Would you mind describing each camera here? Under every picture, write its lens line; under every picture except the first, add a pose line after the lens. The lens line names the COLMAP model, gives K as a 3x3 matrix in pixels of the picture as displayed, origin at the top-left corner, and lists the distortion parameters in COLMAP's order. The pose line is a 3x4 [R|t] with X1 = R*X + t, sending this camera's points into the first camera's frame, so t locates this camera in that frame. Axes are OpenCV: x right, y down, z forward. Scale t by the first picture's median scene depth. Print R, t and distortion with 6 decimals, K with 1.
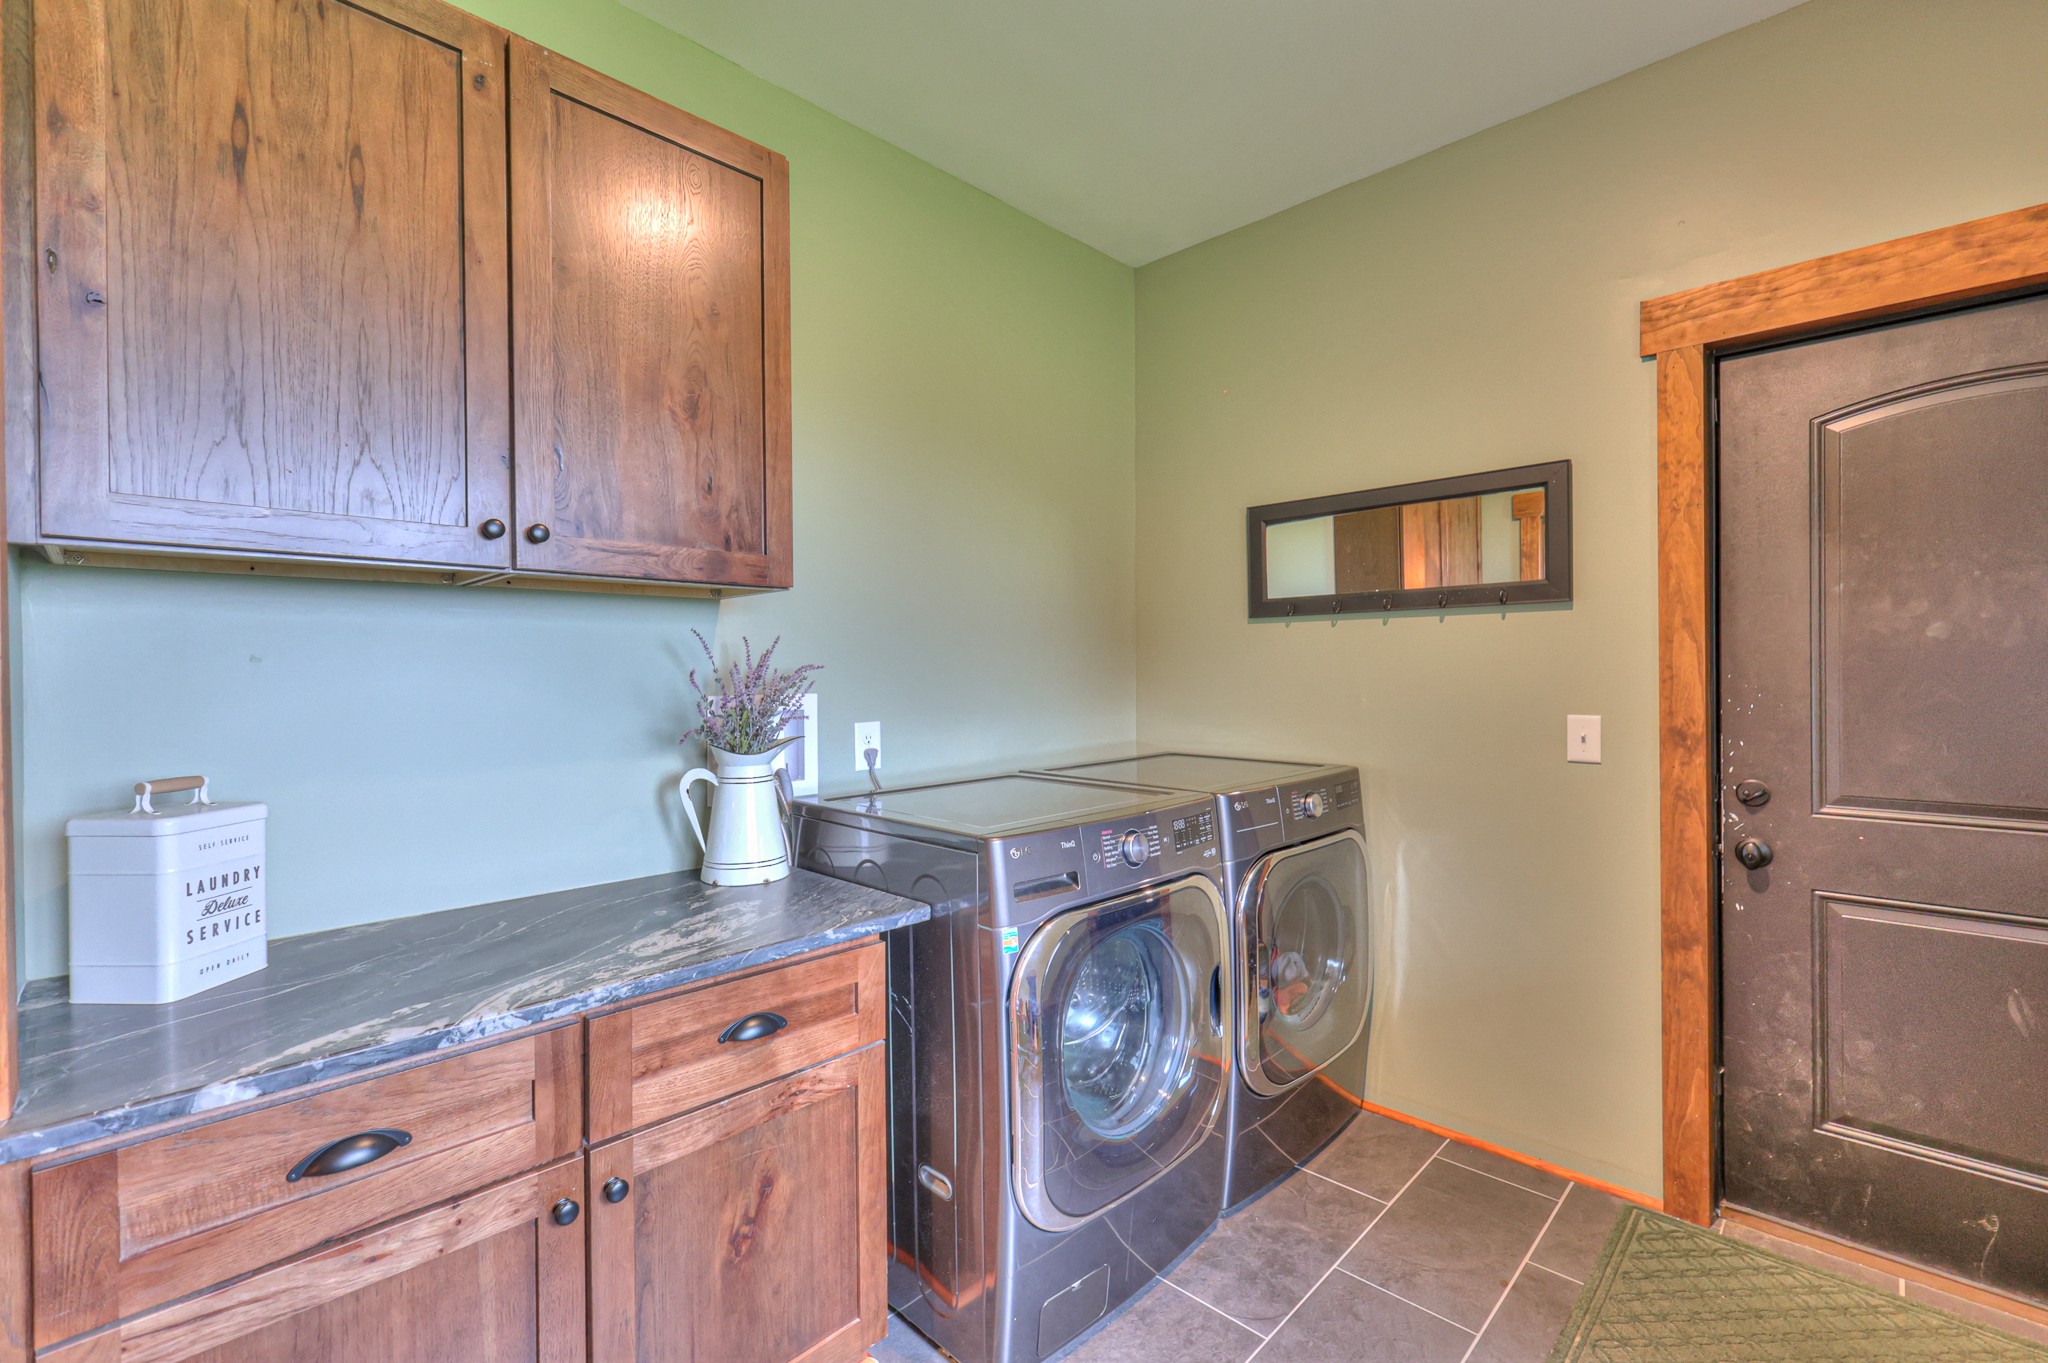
lens RADIAL K [[897.4, 0, 1026.3], [0, 897.4, 676.3], [0, 0, 1]] dist [-0.000159, -0.000586]
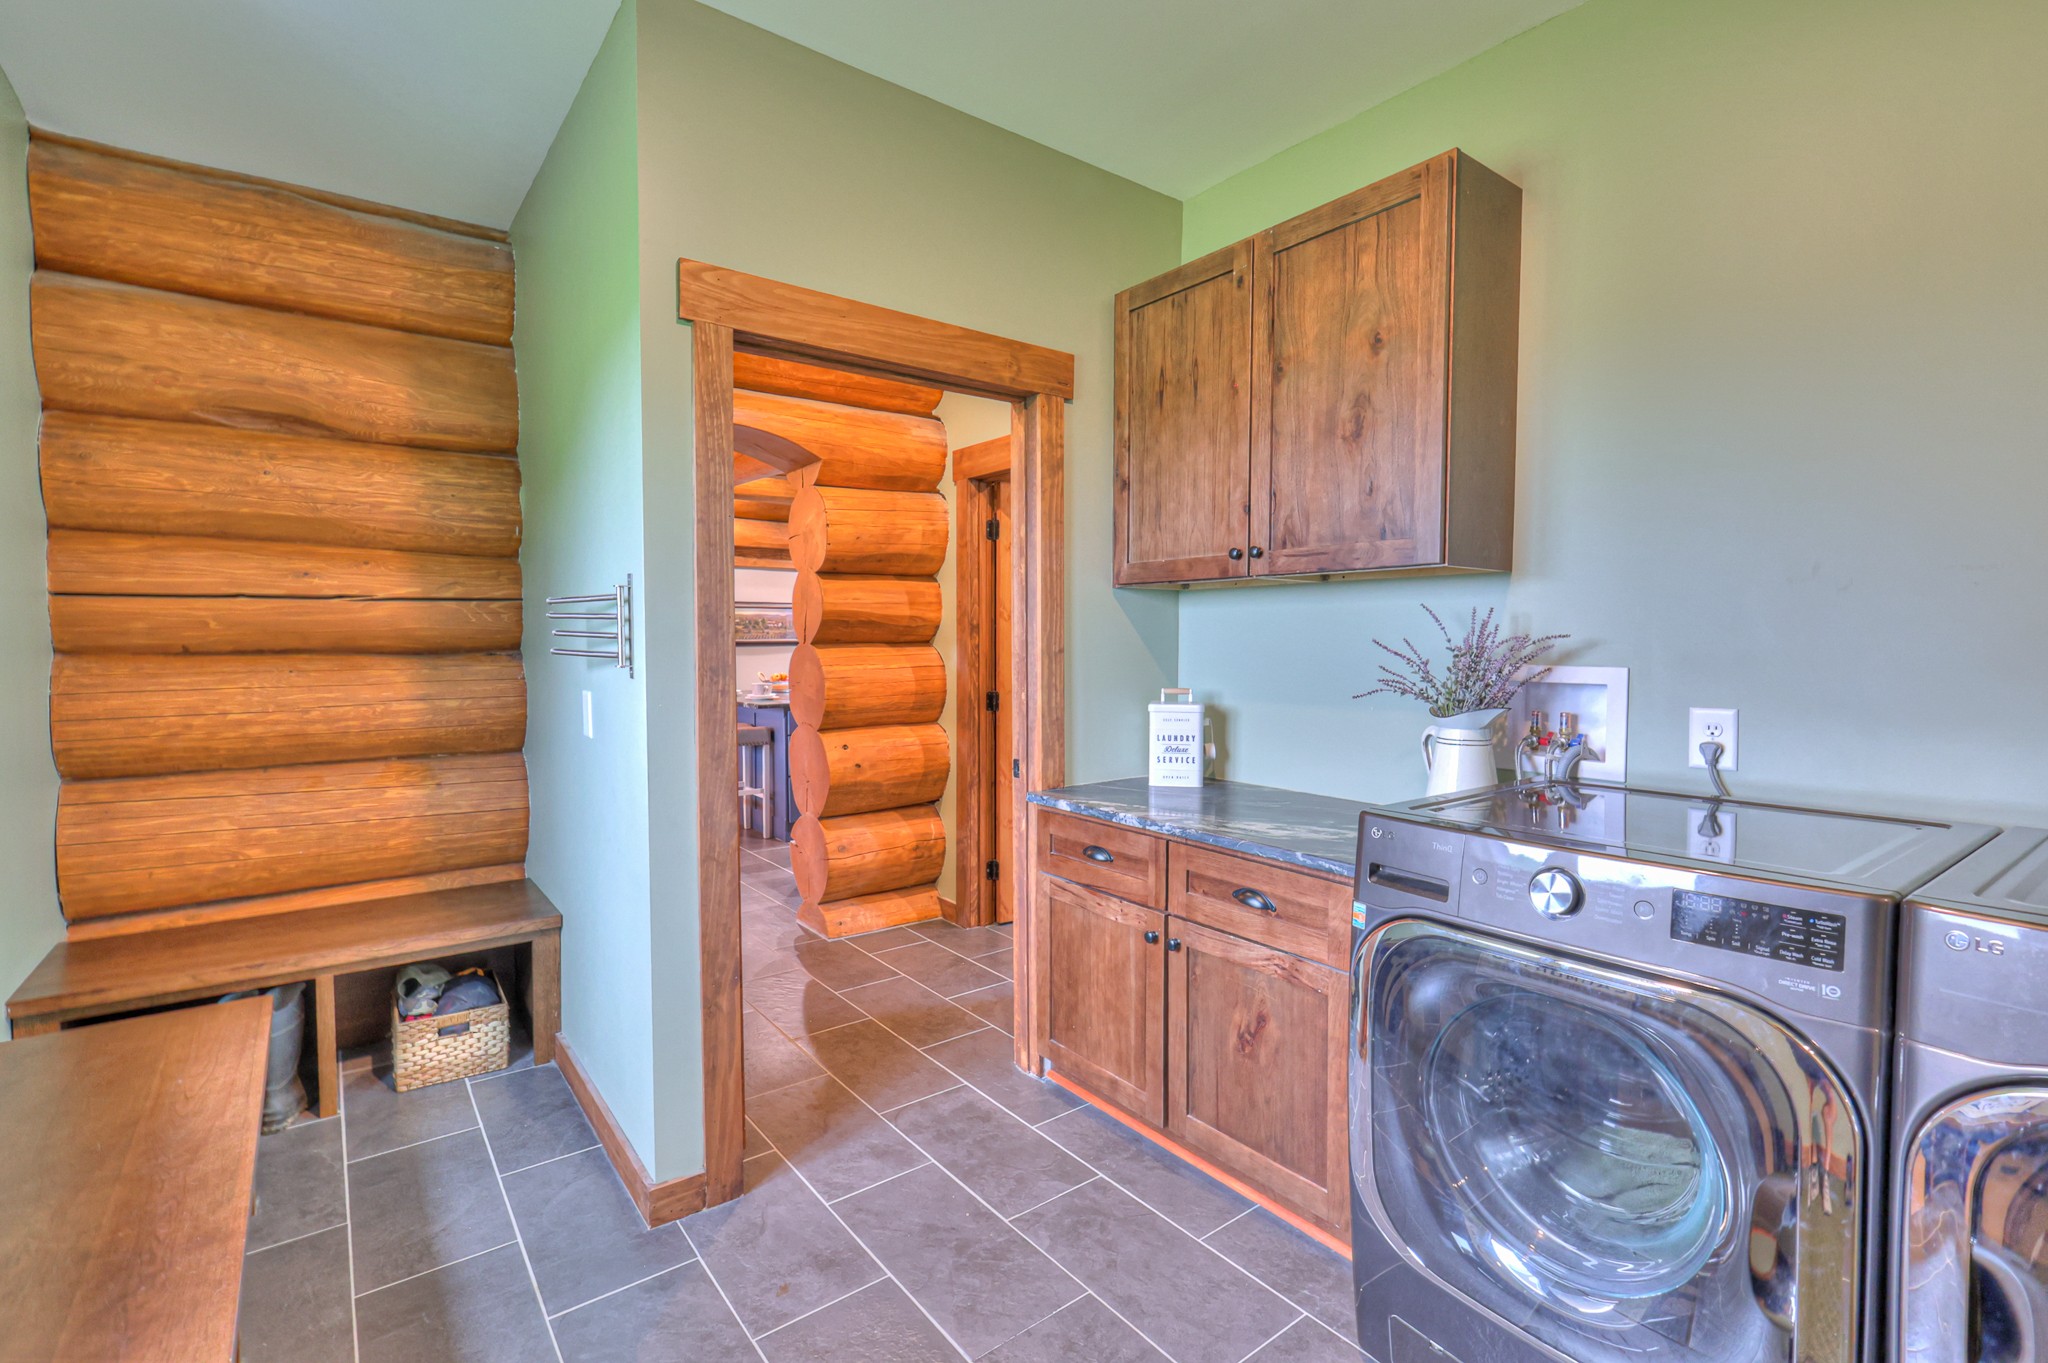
lens RADIAL K [[920.3, 0, 1026.6], [0, 920.3, 678.6], [0, 0, 1]] dist [0.003642, 0.000016]
pose [[-0.150166, 0.054042, -0.987183, 1.223558], [-0.003332, 0.998472, 0.055167, -0.028595], [0.988655, 0.011573, -0.149756, 0.927441]]
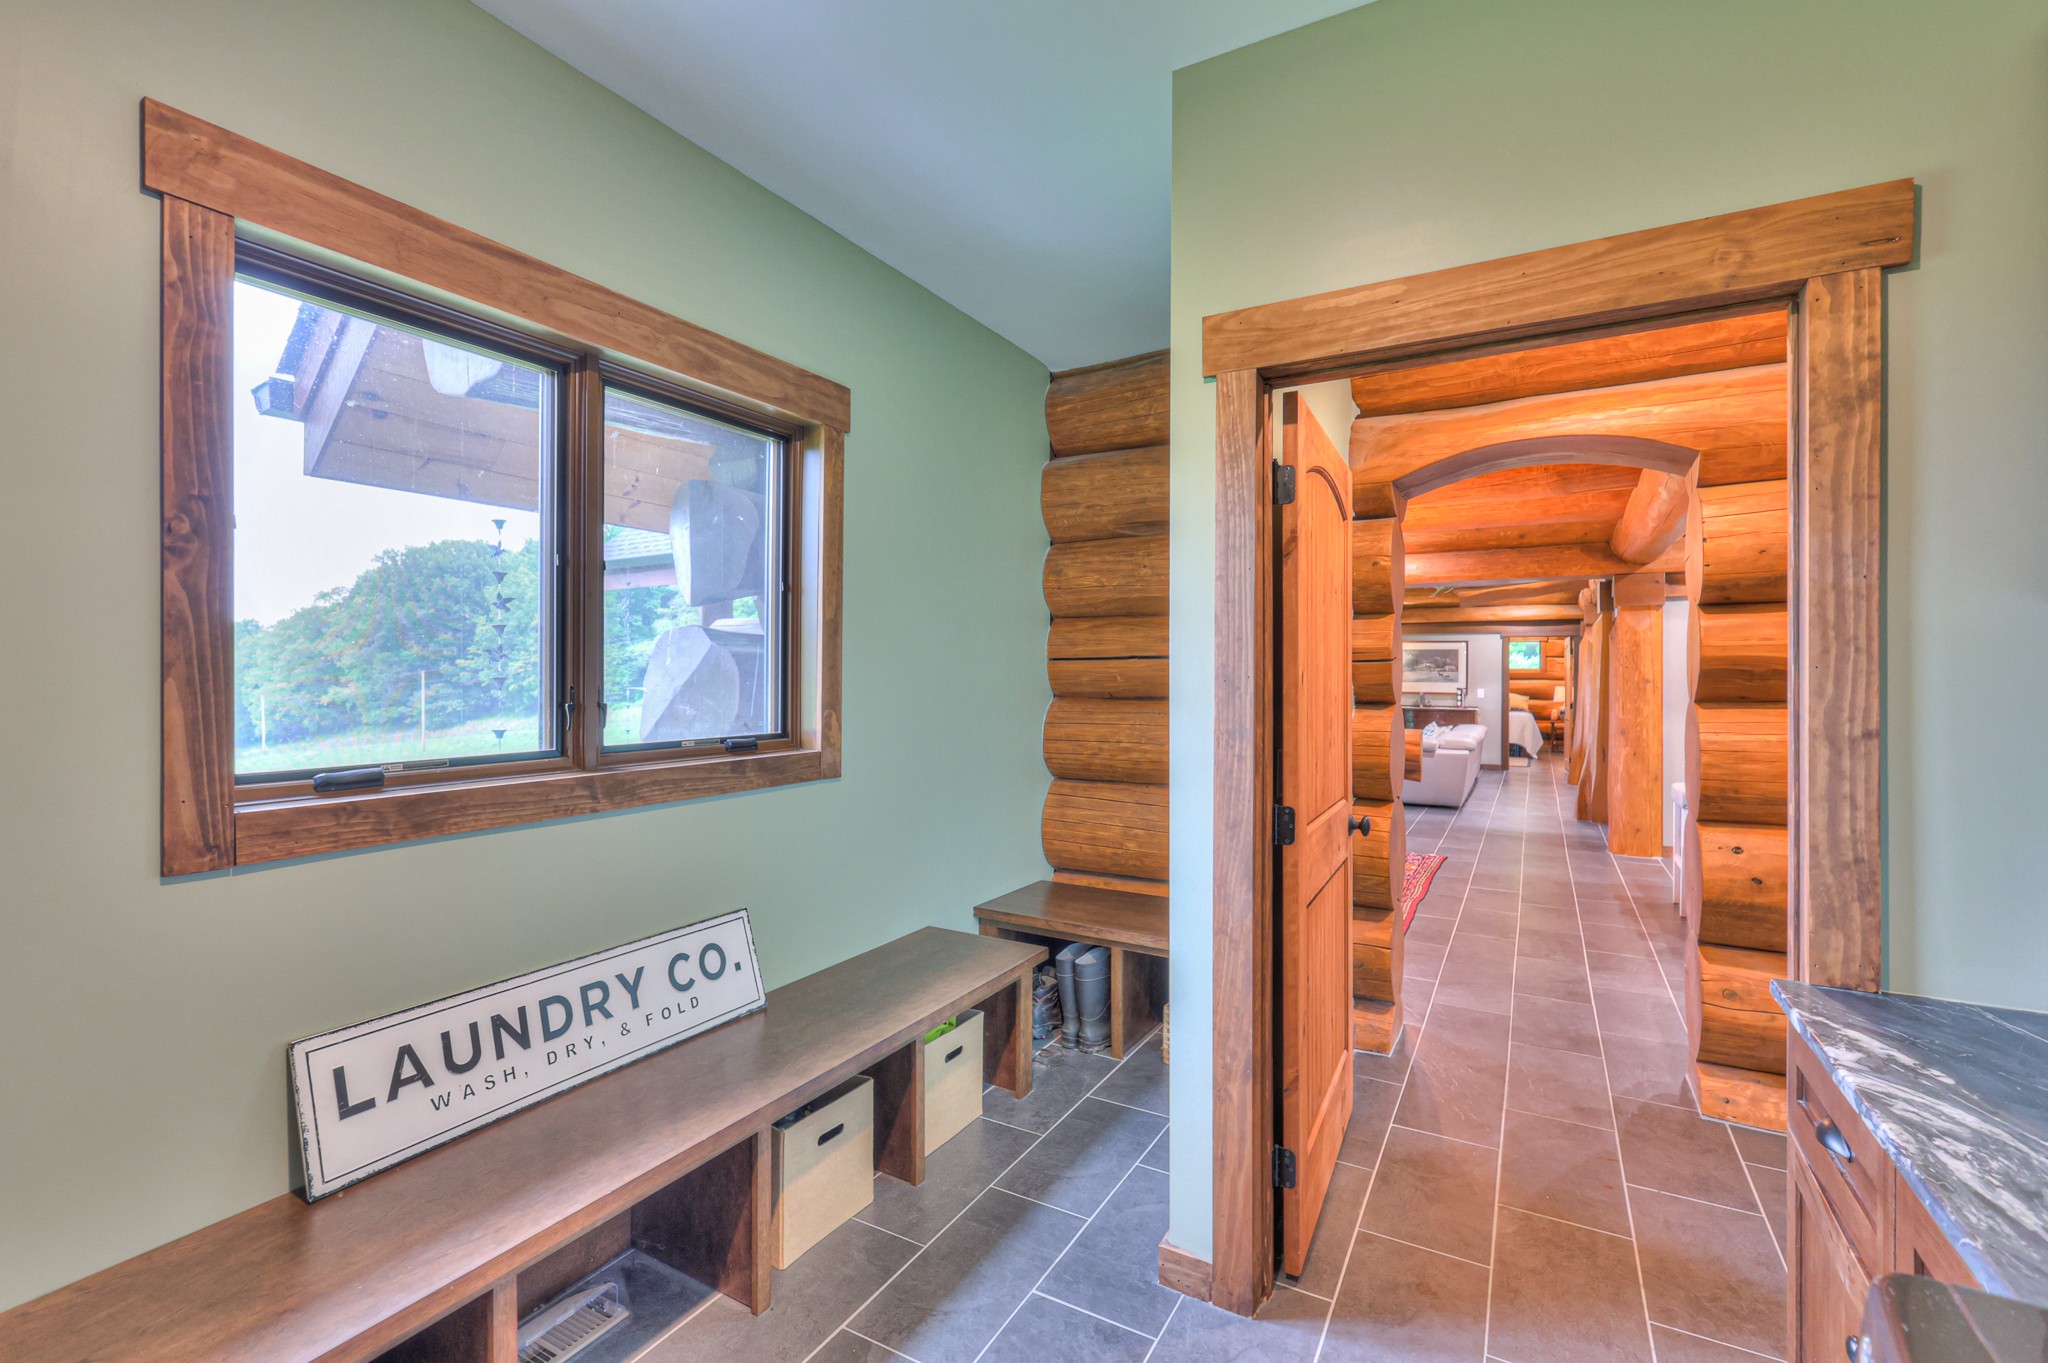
lens RADIAL K [[897.4, 0, 1035.1], [0, 897.4, 679.2], [0, 0, 1]] dist [-0.000159, -0.000586]
pose [[-0.968990, 0.006401, -0.247015, 0.424090], [0.003714, 0.999929, 0.011342, -0.059015], [0.247070, 0.010073, -0.968945, 1.482436]]
